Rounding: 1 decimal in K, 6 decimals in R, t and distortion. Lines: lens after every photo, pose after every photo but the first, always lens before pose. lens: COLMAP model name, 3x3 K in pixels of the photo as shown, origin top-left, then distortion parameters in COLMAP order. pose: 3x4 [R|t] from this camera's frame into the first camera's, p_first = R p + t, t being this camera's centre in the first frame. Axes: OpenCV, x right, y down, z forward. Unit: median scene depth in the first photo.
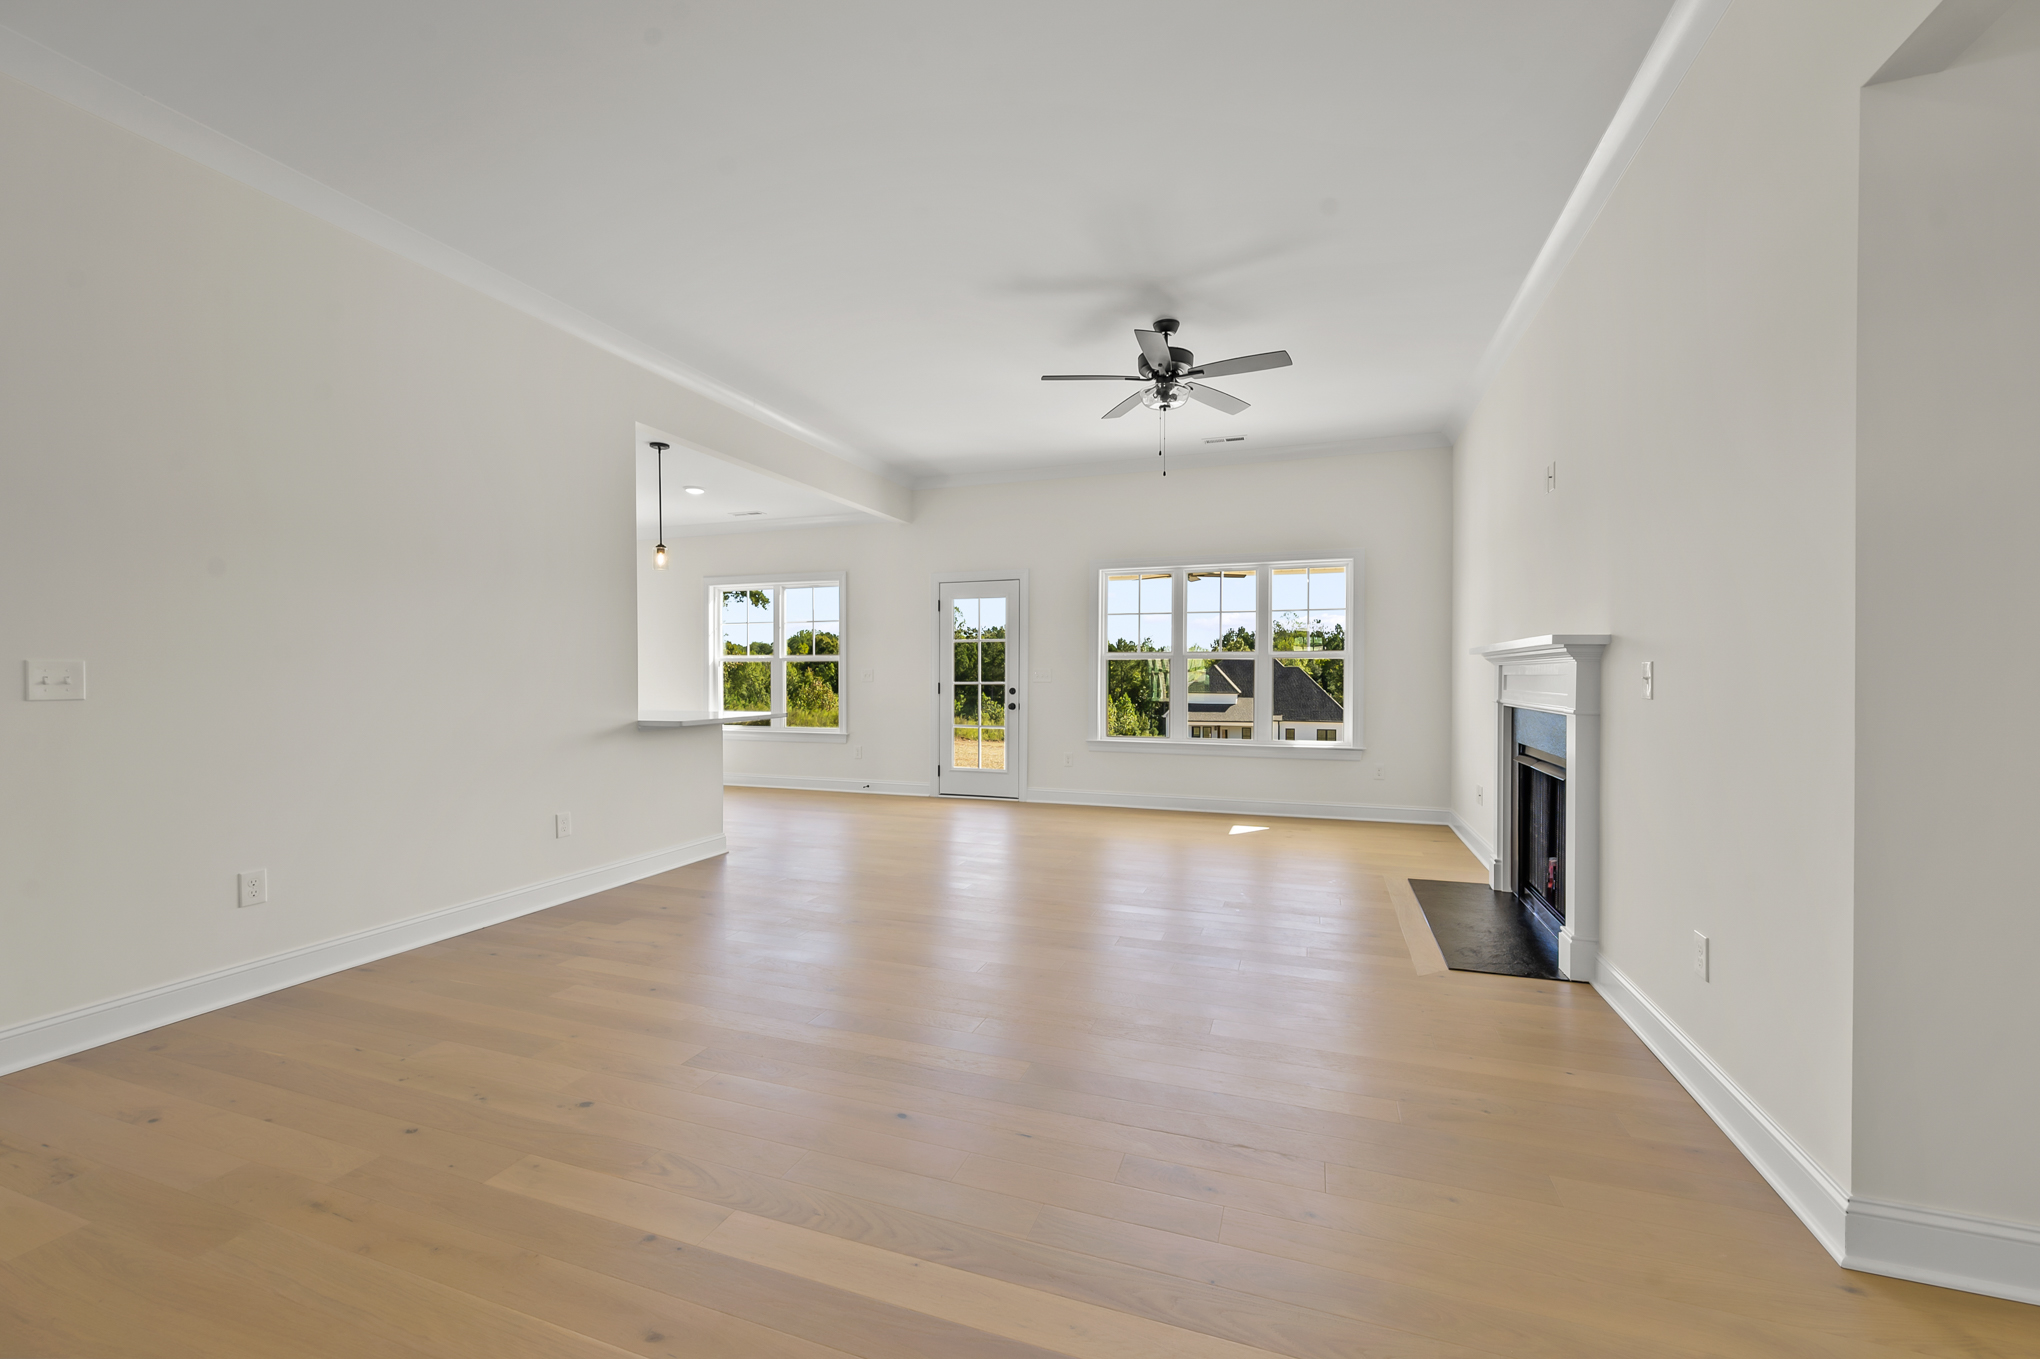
lens RADIAL K [[813.0, 0, 1039.0], [0, 813.0, 686.7], [0, 0, 1]] dist [-0.005420, 0.000744]
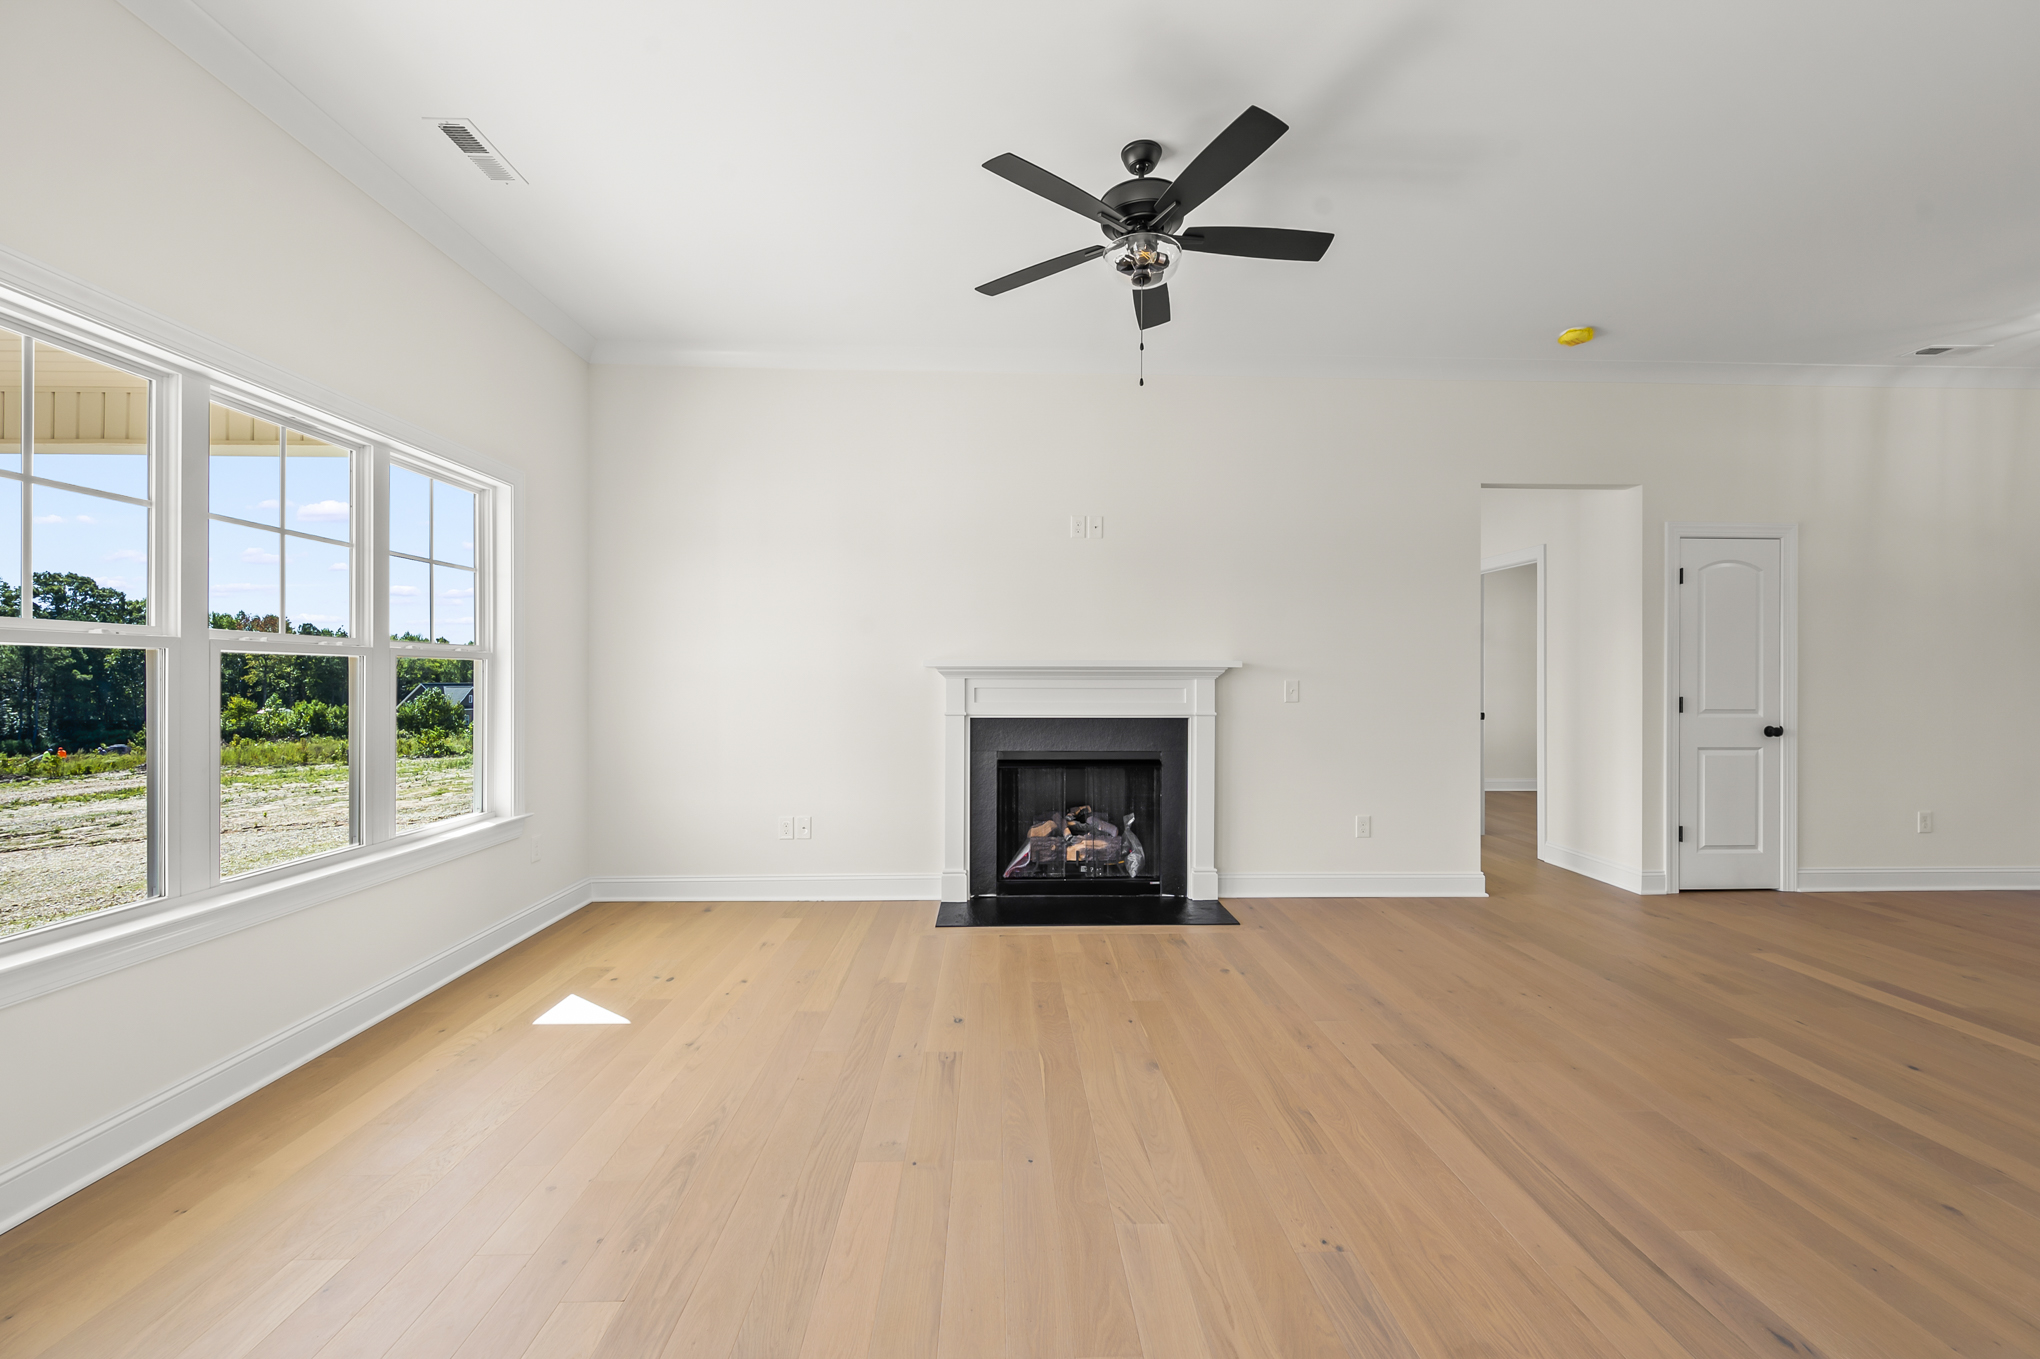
lens RADIAL K [[813.0, 0, 1022.7], [0, 813.0, 675.5], [0, 0, 1]] dist [-0.005420, 0.000744]
pose [[-0.347339, -0.002204, 0.937737, -0.271191], [0.012305, 0.999900, 0.006908, -0.024328], [-0.937659, 0.013938, -0.347277, 0.862635]]
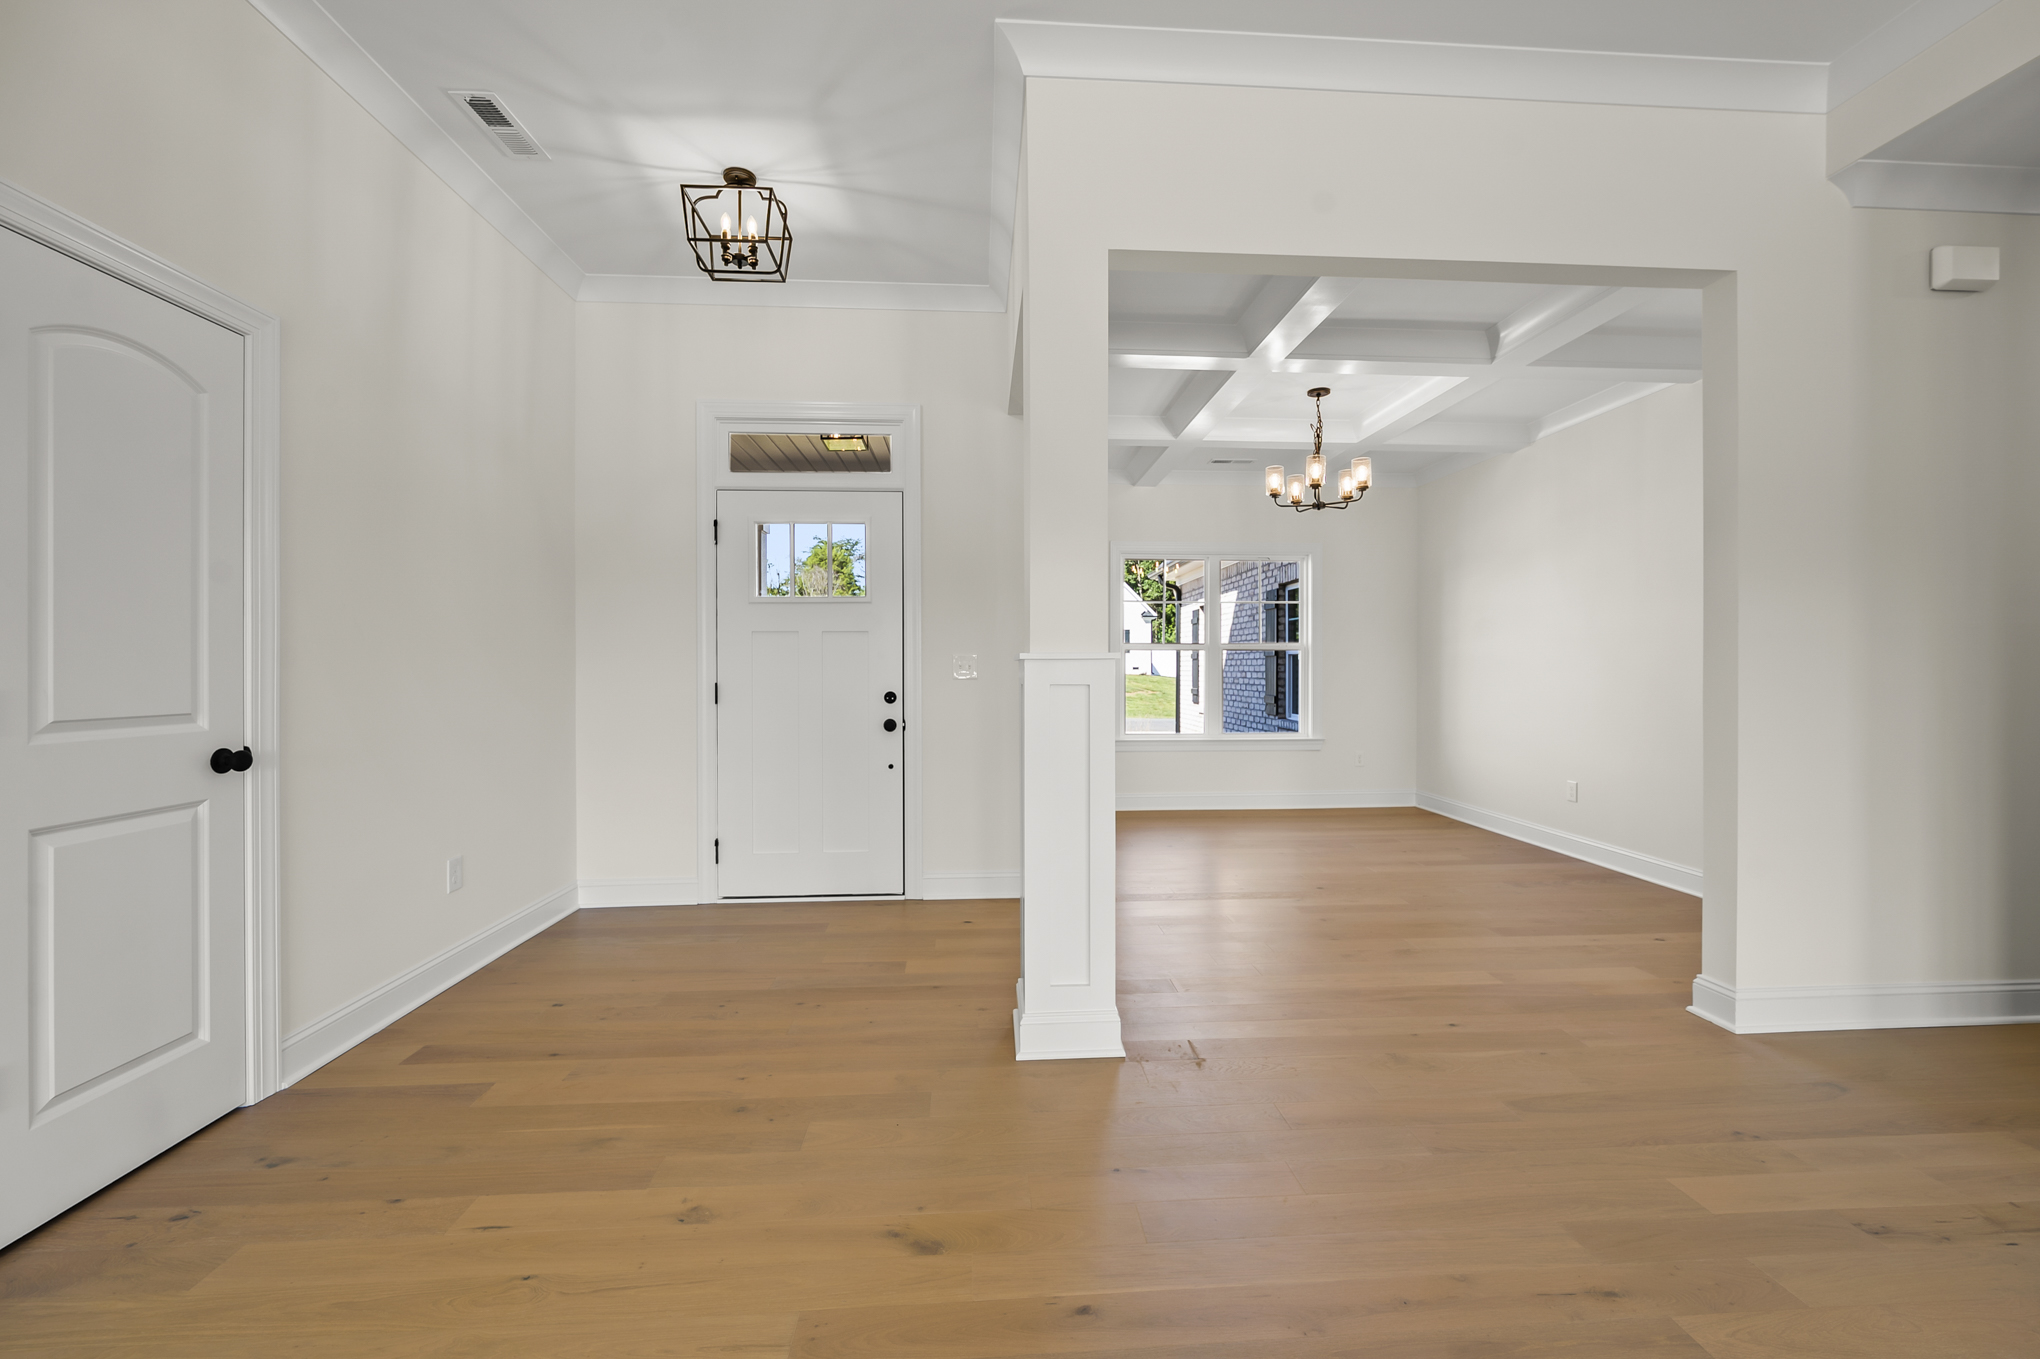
lens RADIAL K [[813.0, 0, 1021.3], [0, 813.0, 668.8], [0, 0, 1]] dist [-0.005420, 0.000744]
pose [[-0.927861, 0.003526, -0.372910, -0.003931], [-0.002099, 0.999890, 0.014677, -0.003515], [0.372920, 0.014402, -0.927752, 0.410354]]
